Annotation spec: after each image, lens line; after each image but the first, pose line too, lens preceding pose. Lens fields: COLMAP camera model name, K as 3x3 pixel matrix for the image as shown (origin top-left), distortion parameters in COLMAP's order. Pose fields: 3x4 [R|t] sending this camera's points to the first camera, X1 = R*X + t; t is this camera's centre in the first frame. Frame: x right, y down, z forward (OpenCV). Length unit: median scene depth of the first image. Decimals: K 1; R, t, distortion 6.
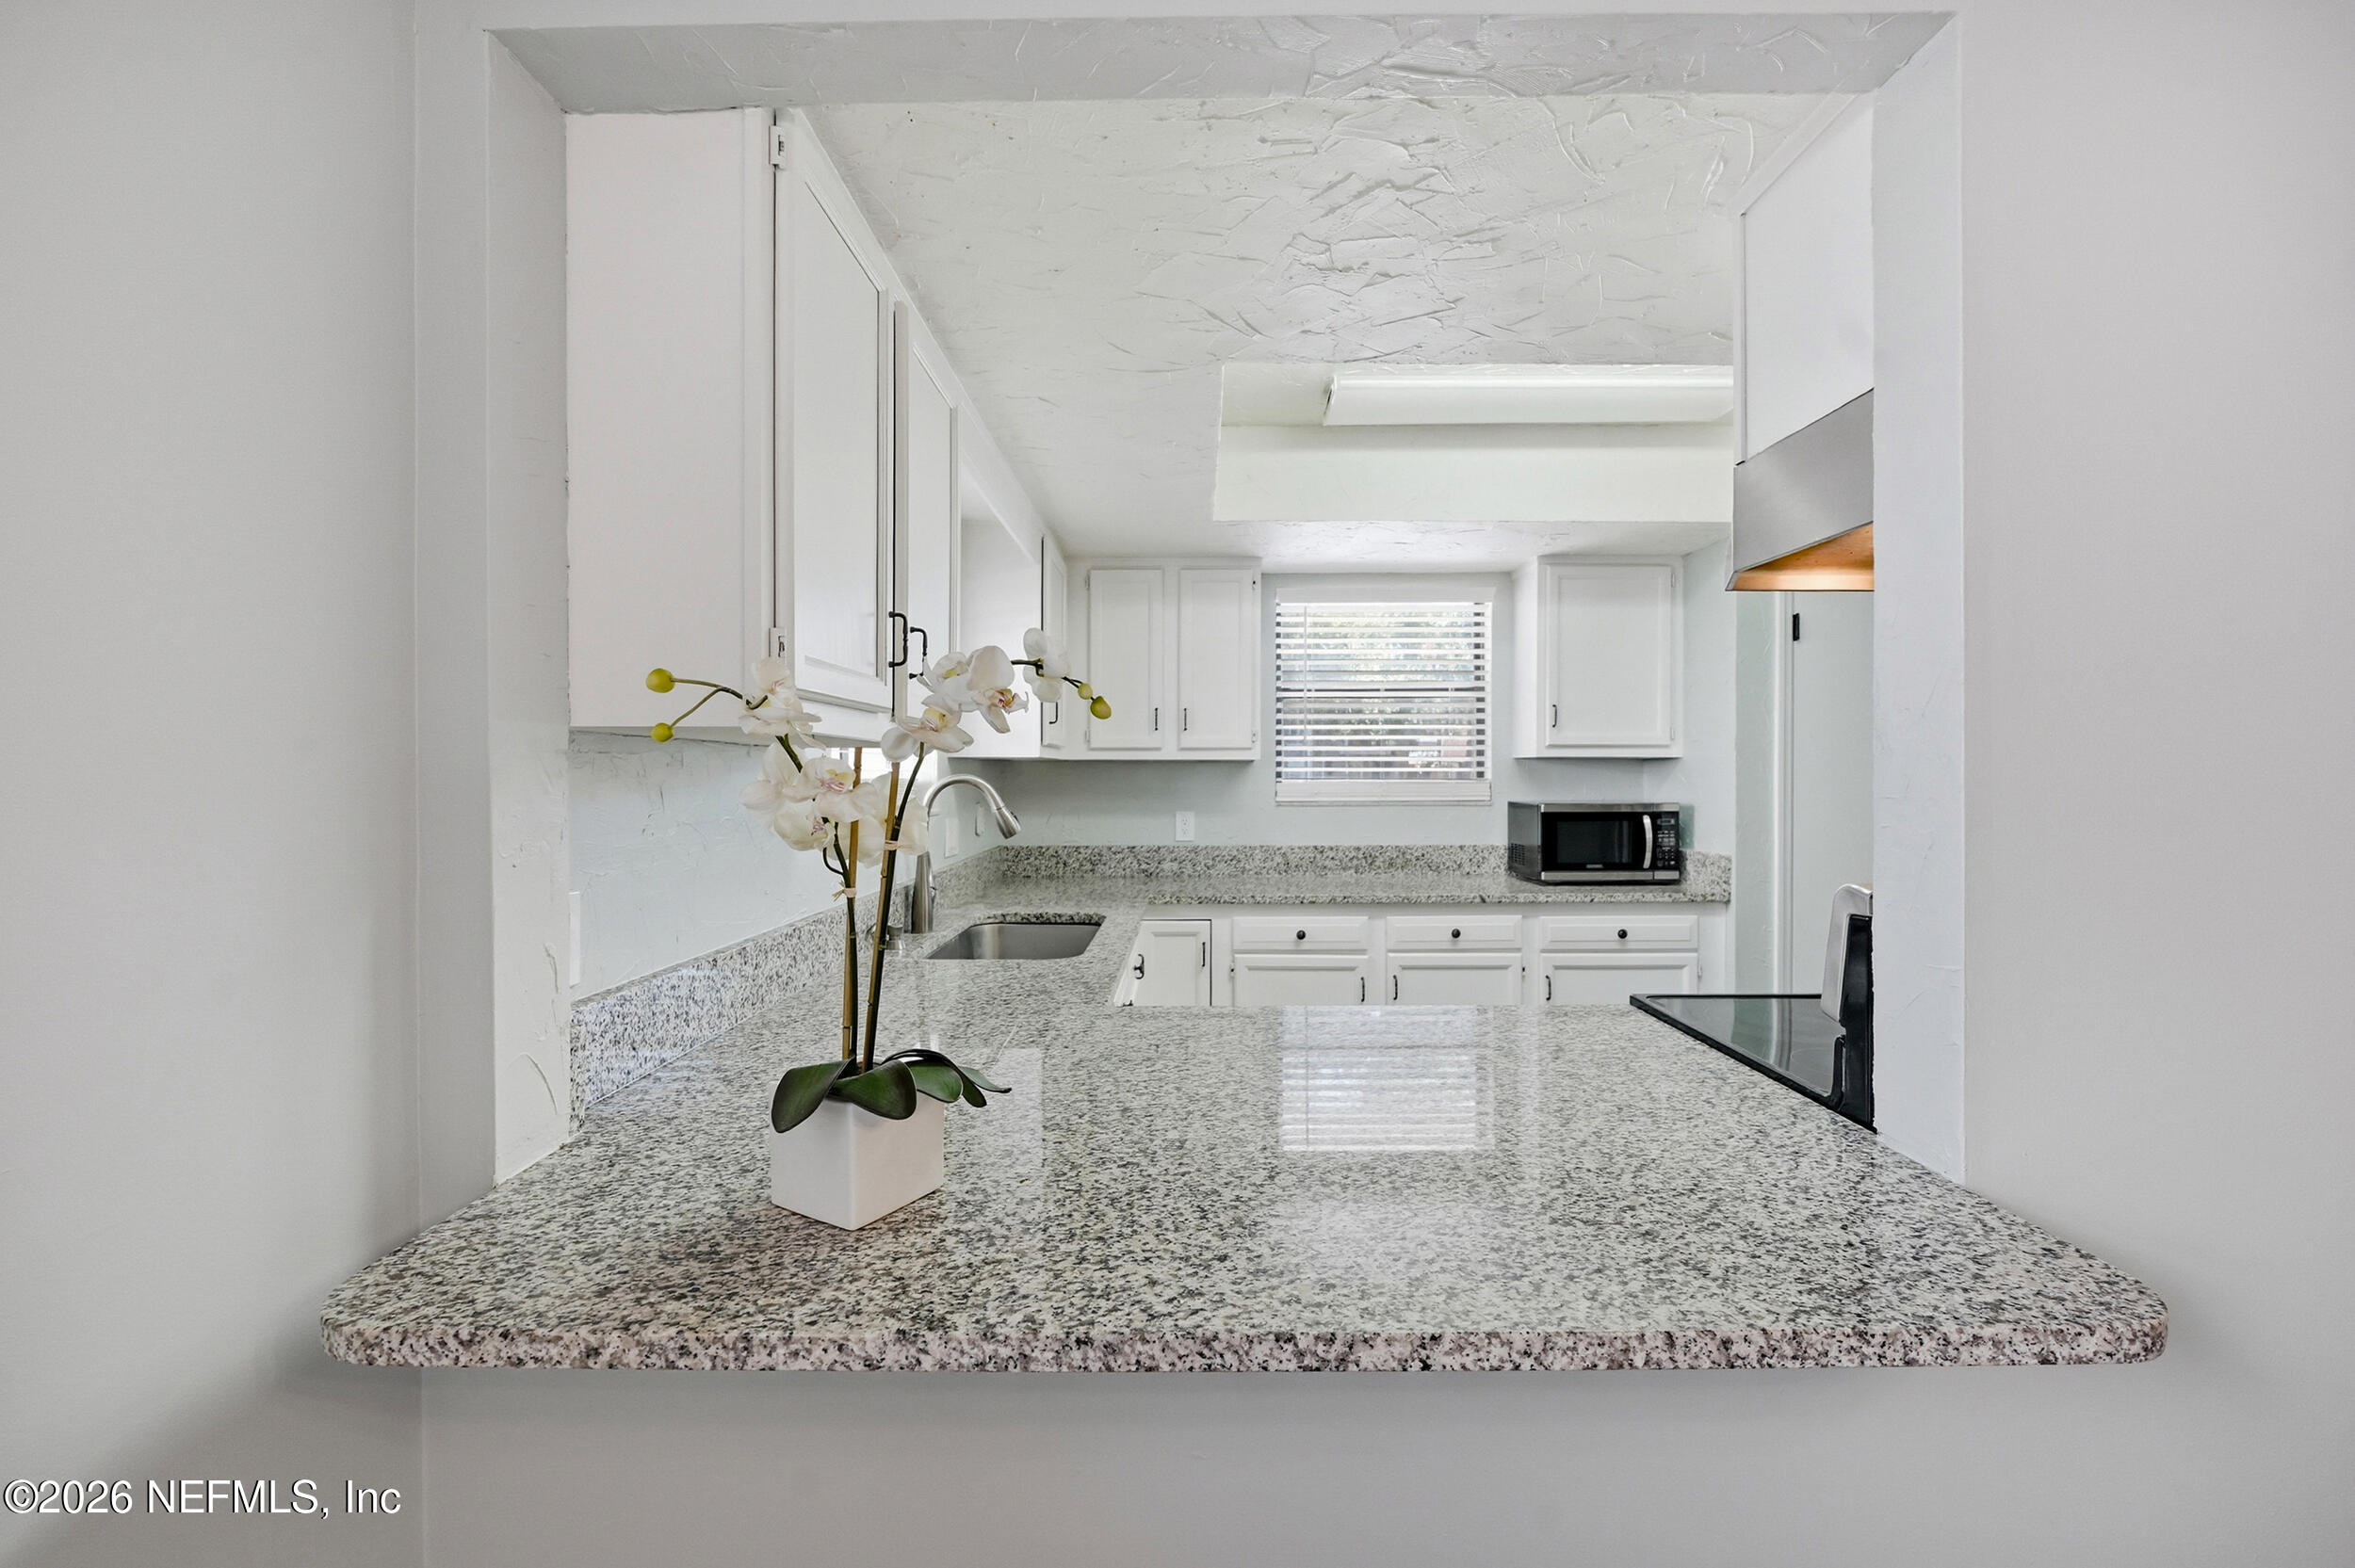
lens RADIAL K [[973.2, 0, 1183.0], [0, 973.2, 789.3], [0, 0, 1]] dist [-0.009224, 0.001400]
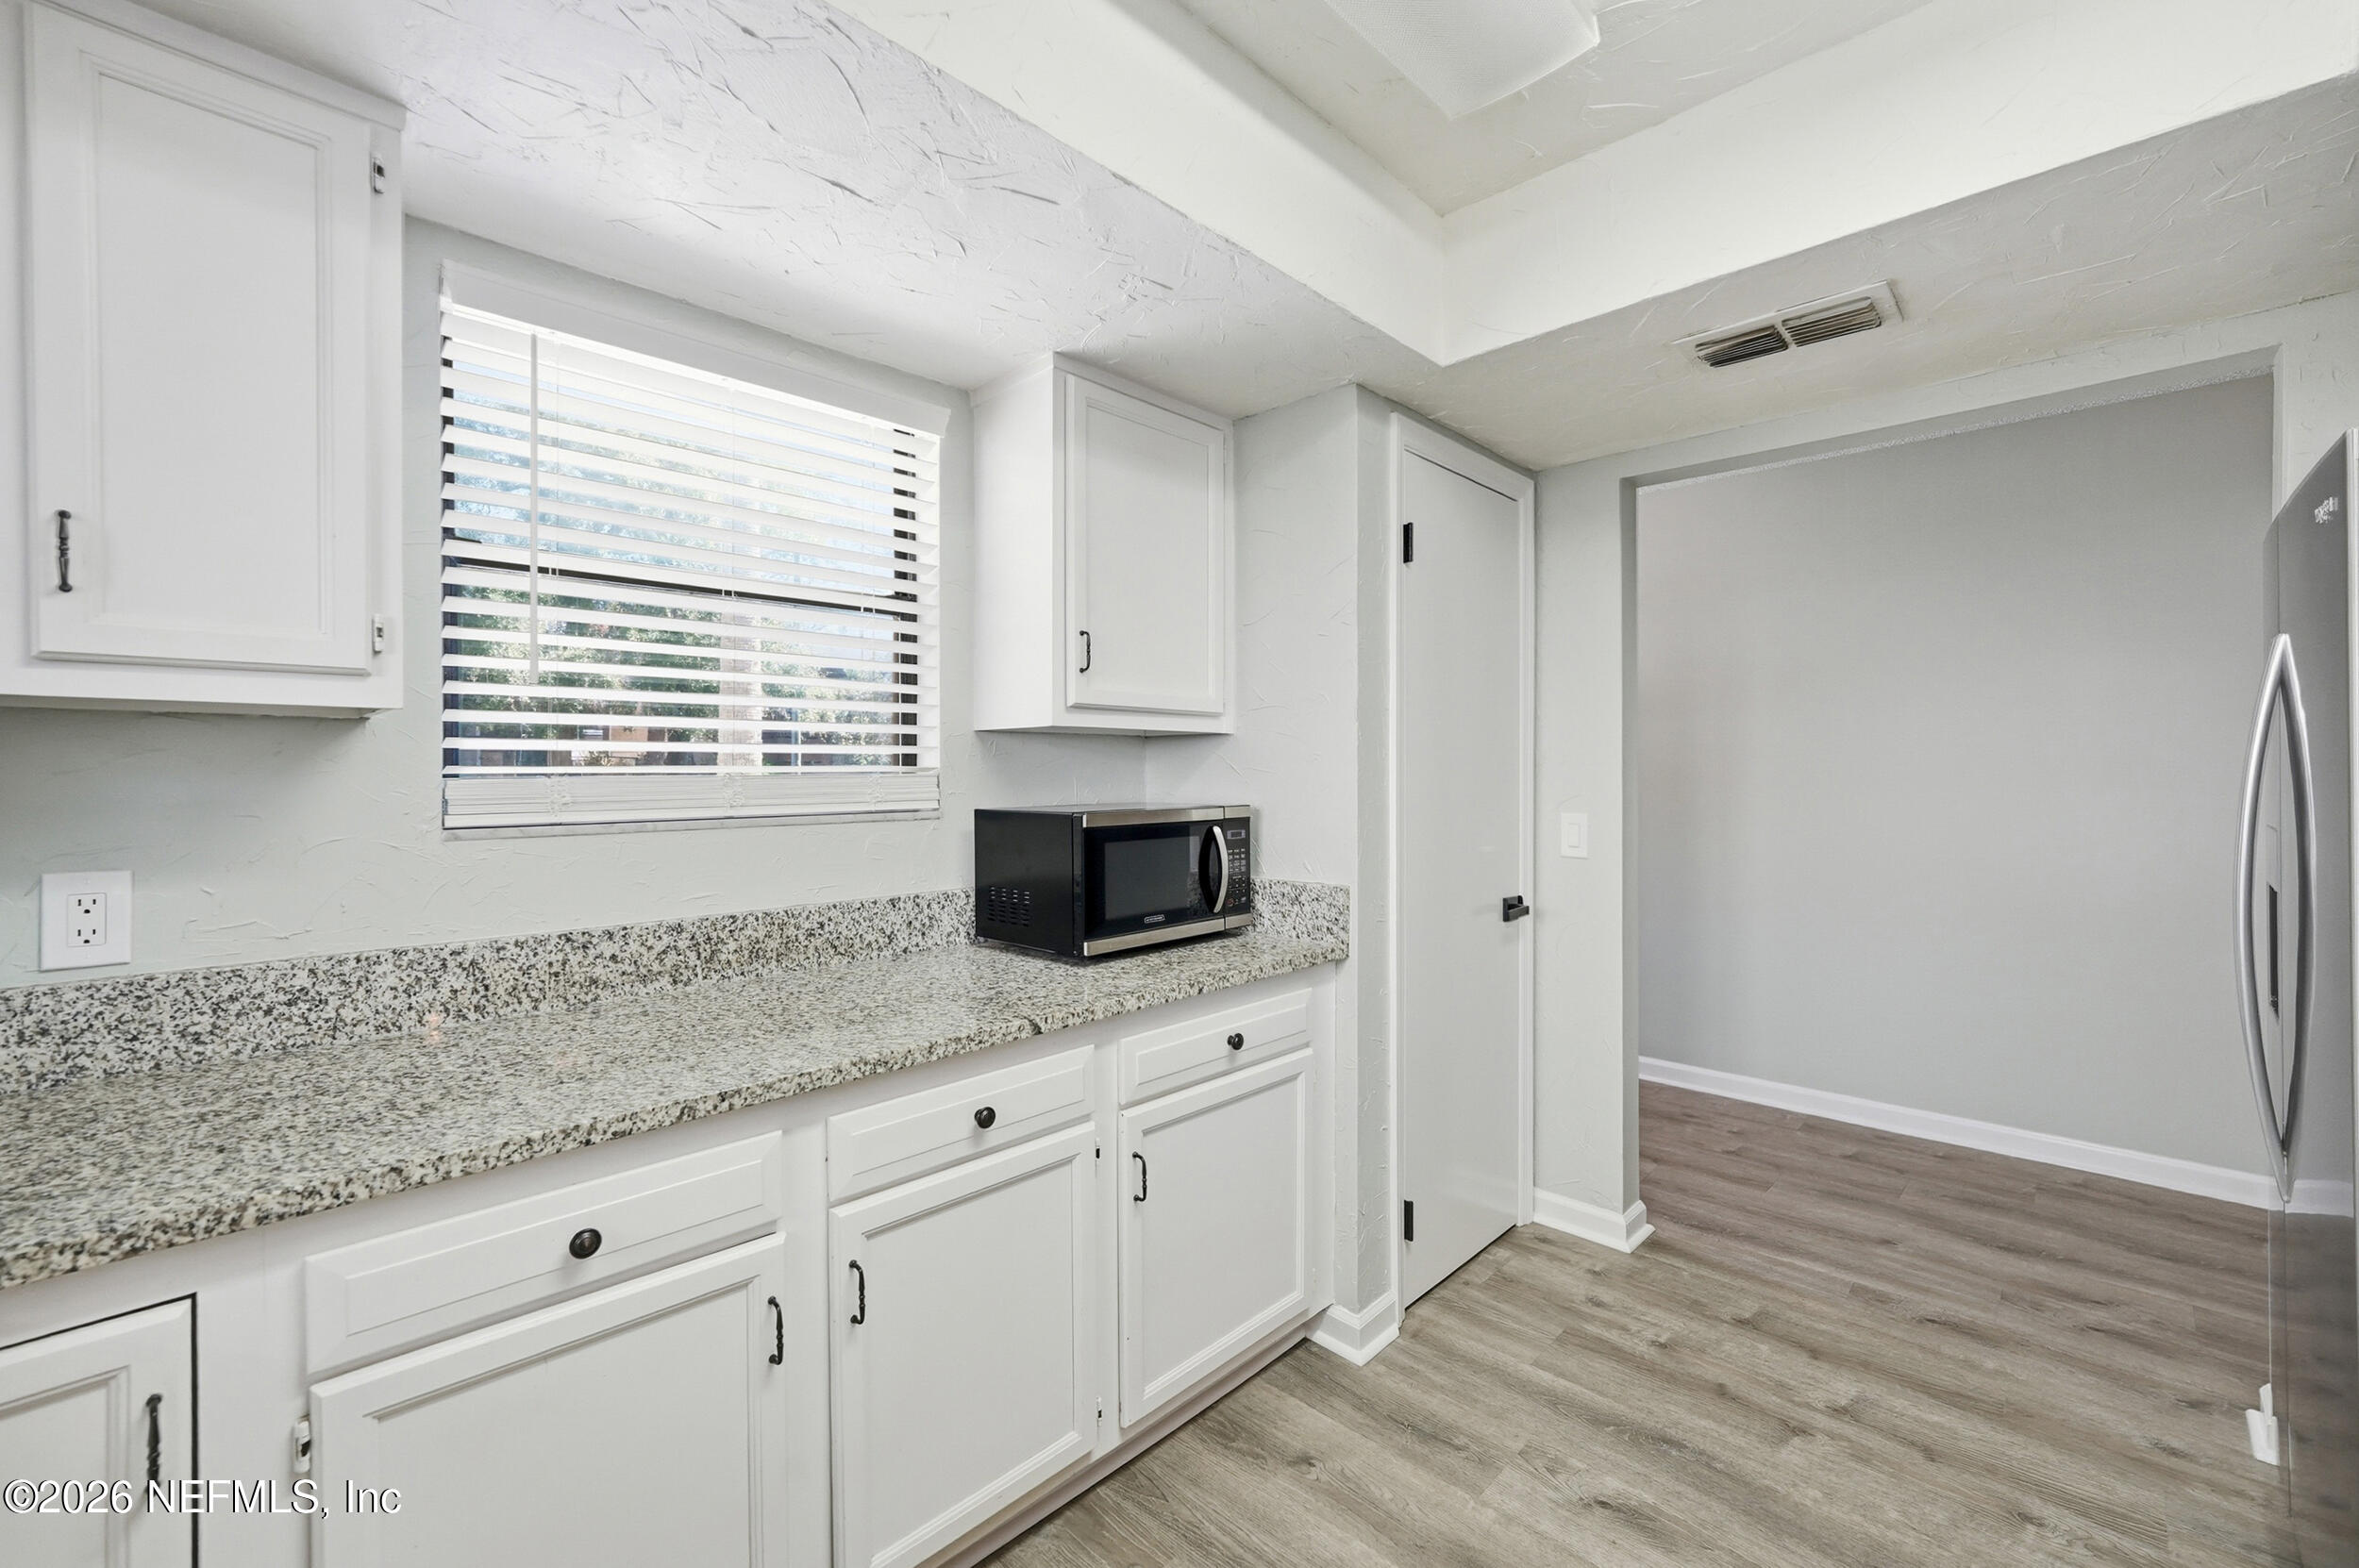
lens RADIAL K [[977.6, 0, 1175.5], [0, 977.6, 759.8], [0, 0, 1]] dist [-0.008835, 0.001887]
pose [[0.694983, 0.005560, 0.719005, 0.021870], [0.013596, 0.999690, -0.020872, -0.001926], [-0.718898, 0.024282, 0.694691, 0.568106]]
